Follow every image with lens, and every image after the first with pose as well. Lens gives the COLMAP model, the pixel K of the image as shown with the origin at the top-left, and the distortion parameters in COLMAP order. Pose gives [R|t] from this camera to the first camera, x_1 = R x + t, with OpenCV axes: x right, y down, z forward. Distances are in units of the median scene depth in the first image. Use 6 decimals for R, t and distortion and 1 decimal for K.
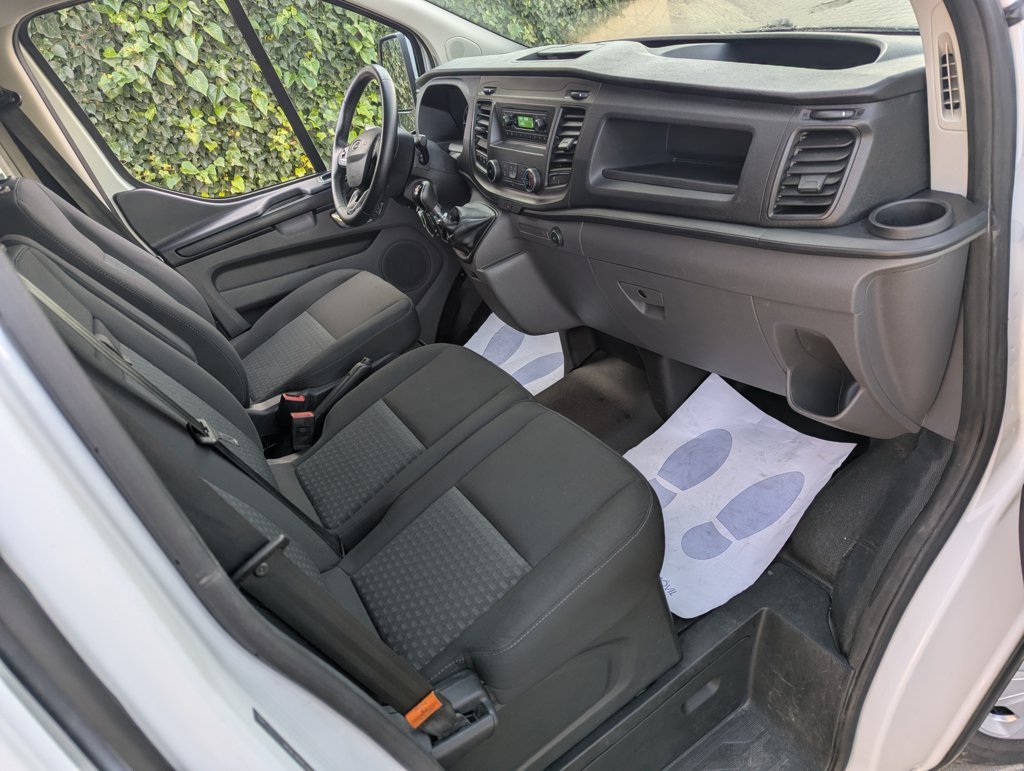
lens RADIAL K [[730.8, 0, 512.0], [0, 730.8, 385.5], [0, 0, 1]] dist [0.044202, -0.042483]
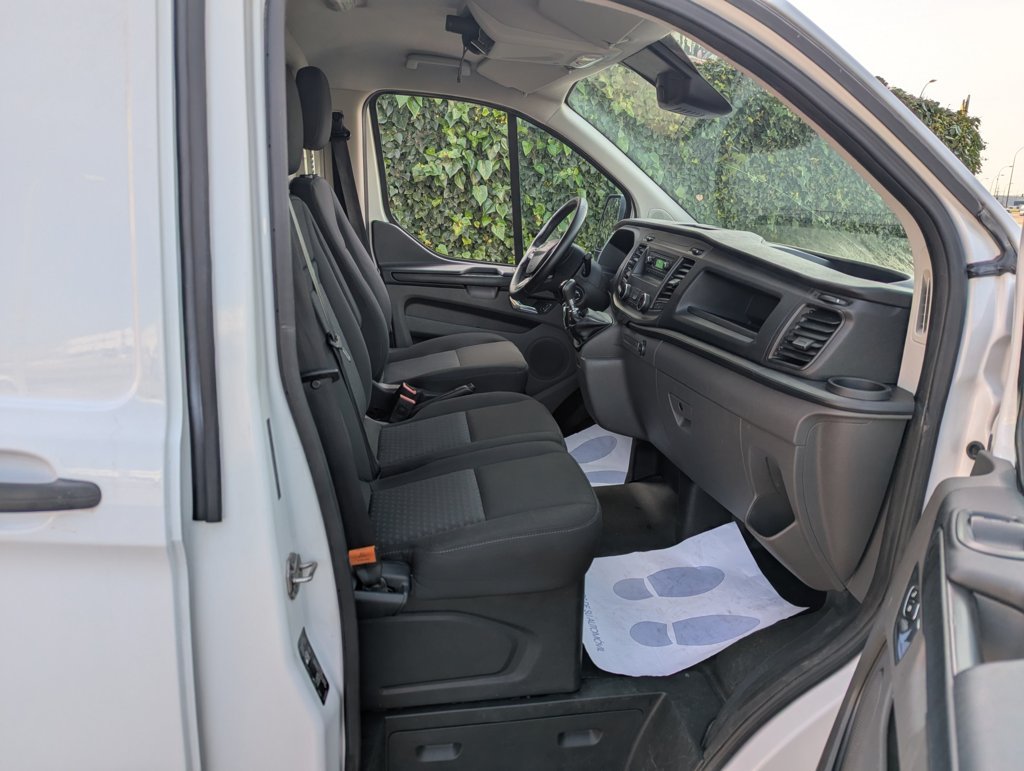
lens RADIAL K [[739.1, 0, 514.1], [0, 739.1, 393.9], [0, 0, 1]] dist [0.038912, -0.045853]
pose [[0.876986, 0.398807, -0.268045, 0.208786], [-0.450214, 0.876919, -0.168290, 0.155640], [0.167938, 0.268265, 0.948594, -0.190092]]
